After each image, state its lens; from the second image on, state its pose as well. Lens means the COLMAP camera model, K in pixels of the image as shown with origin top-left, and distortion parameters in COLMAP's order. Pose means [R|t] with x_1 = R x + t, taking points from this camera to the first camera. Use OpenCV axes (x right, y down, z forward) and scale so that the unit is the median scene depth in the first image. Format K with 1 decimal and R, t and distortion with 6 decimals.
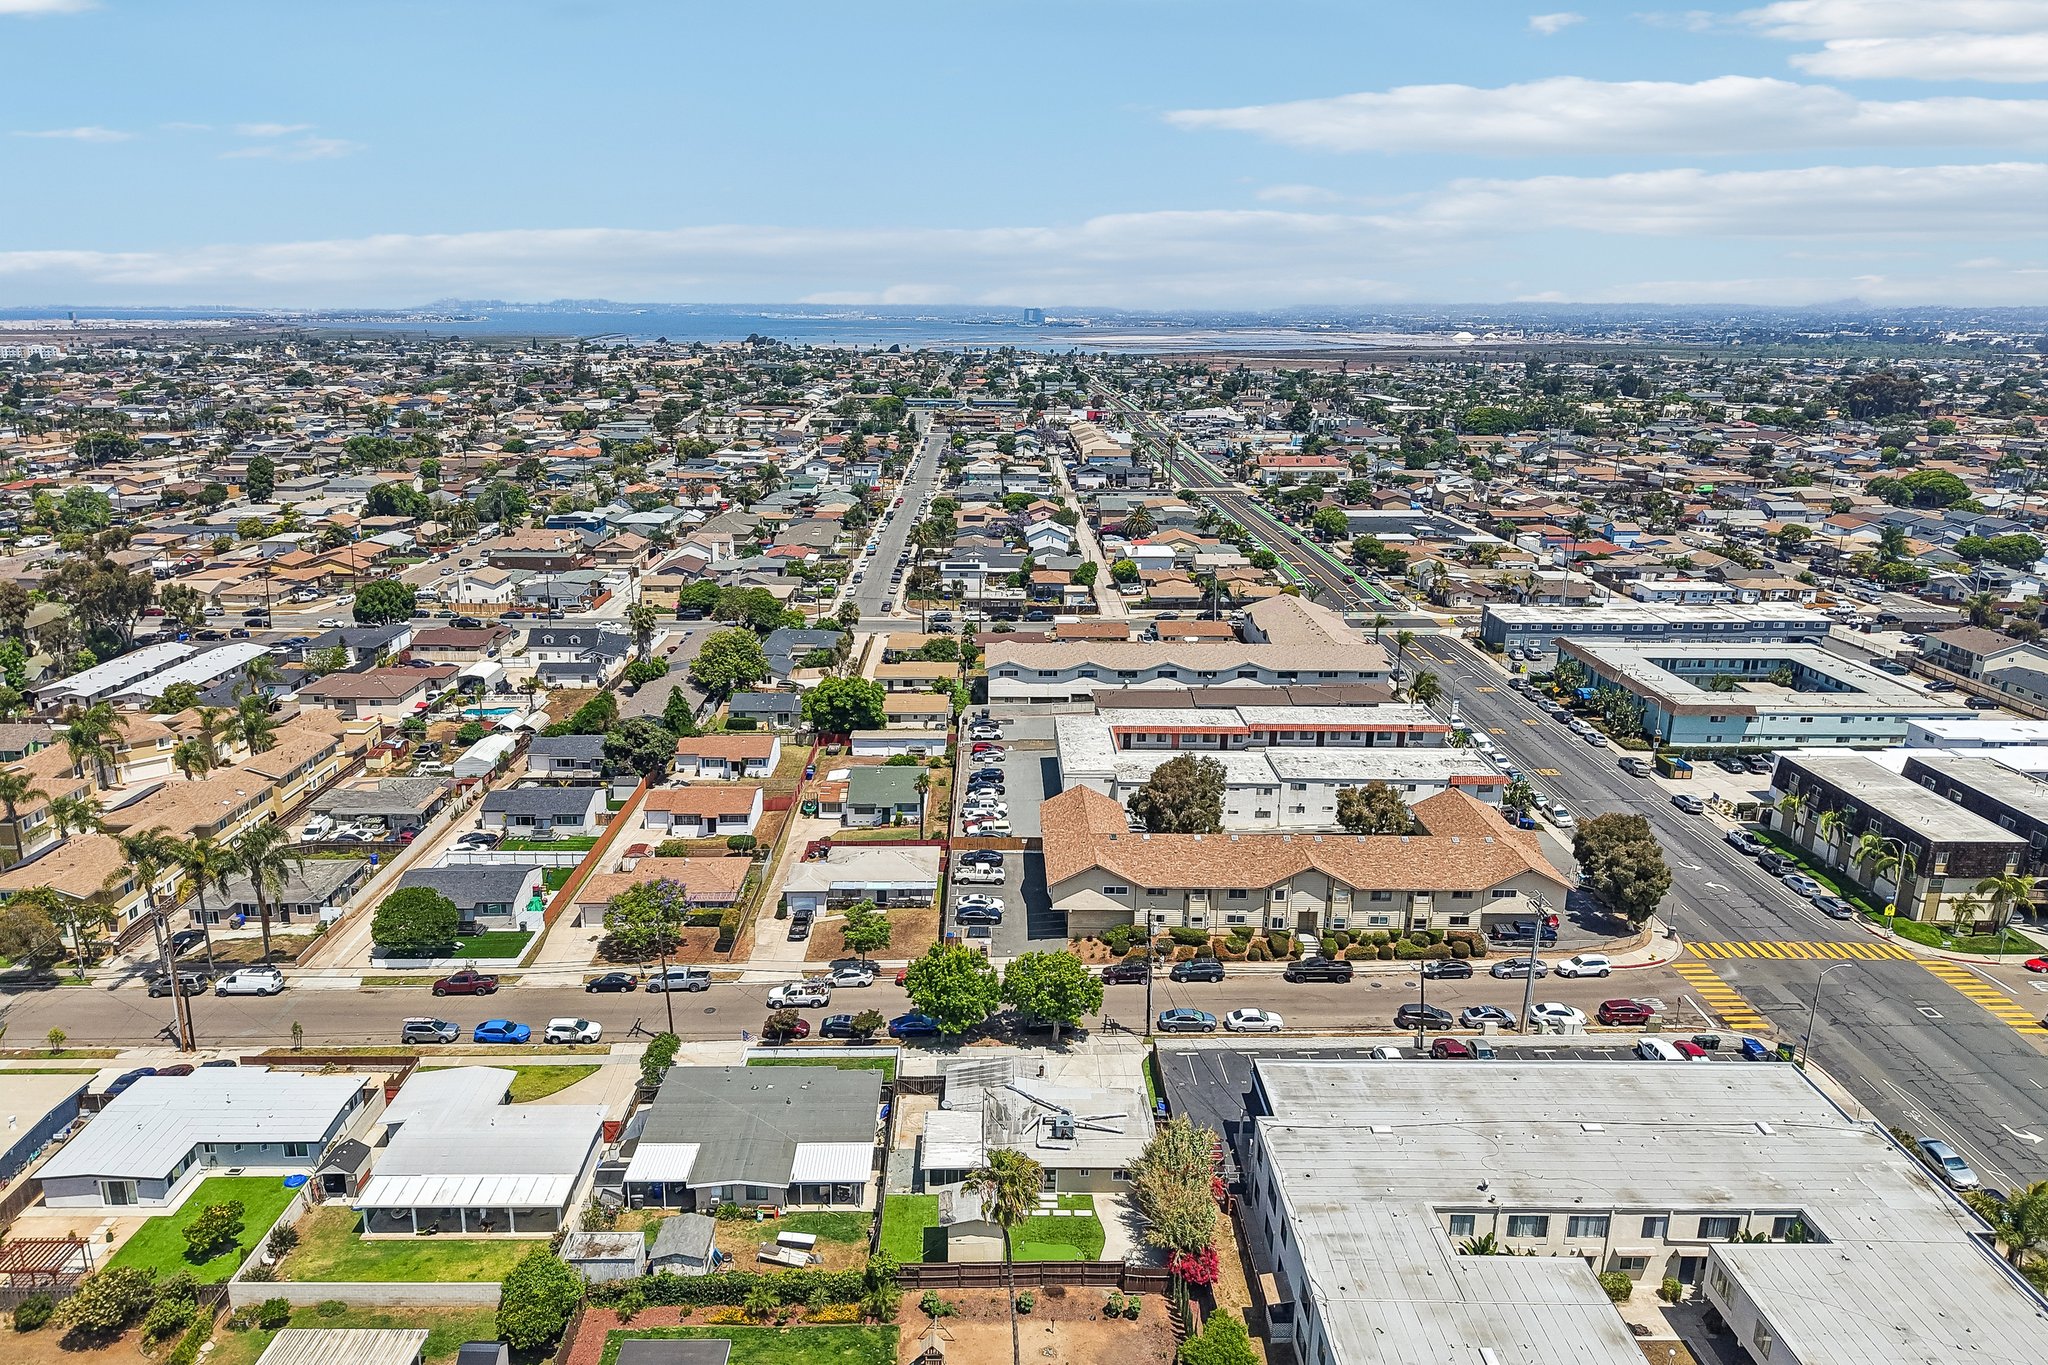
lens RADIAL K [[1387.0, 0, 1014.2], [0, 1387.0, 685.8], [0, 0, 1]] dist [0.055010, -0.065301]
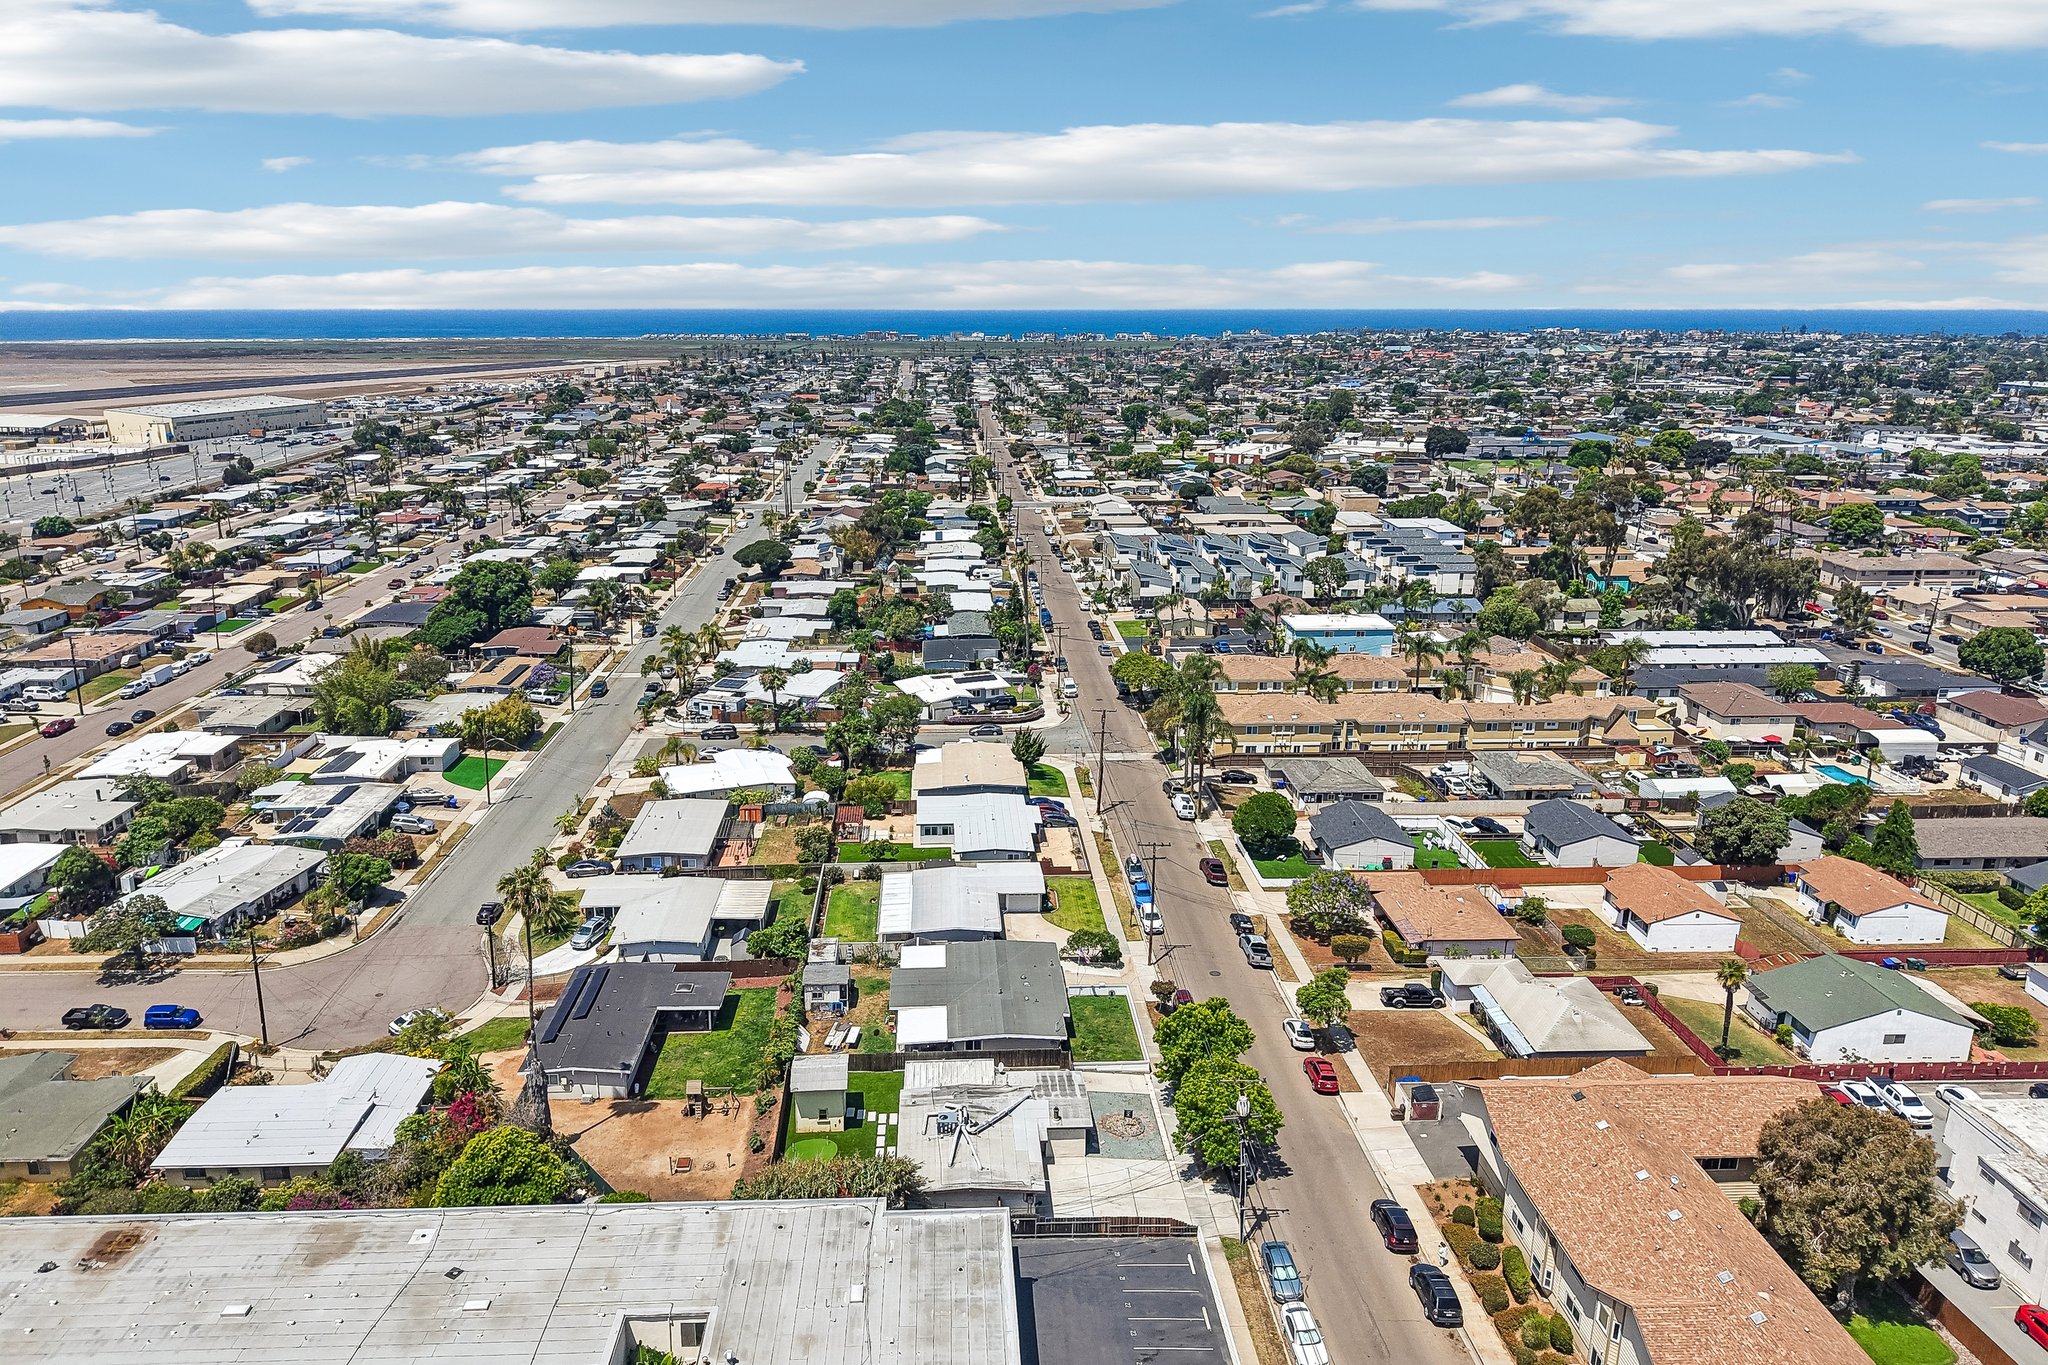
lens RADIAL K [[1386.7, 0, 994.2], [0, 1386.7, 636.0], [0, 0, 1]] dist [0.050183, -0.002948]
pose [[0.015208, 0.229410, -0.973211, 0.666285], [-0.260352, 0.940658, 0.217668, -0.173812], [0.965394, 0.250067, 0.074033, 0.623248]]
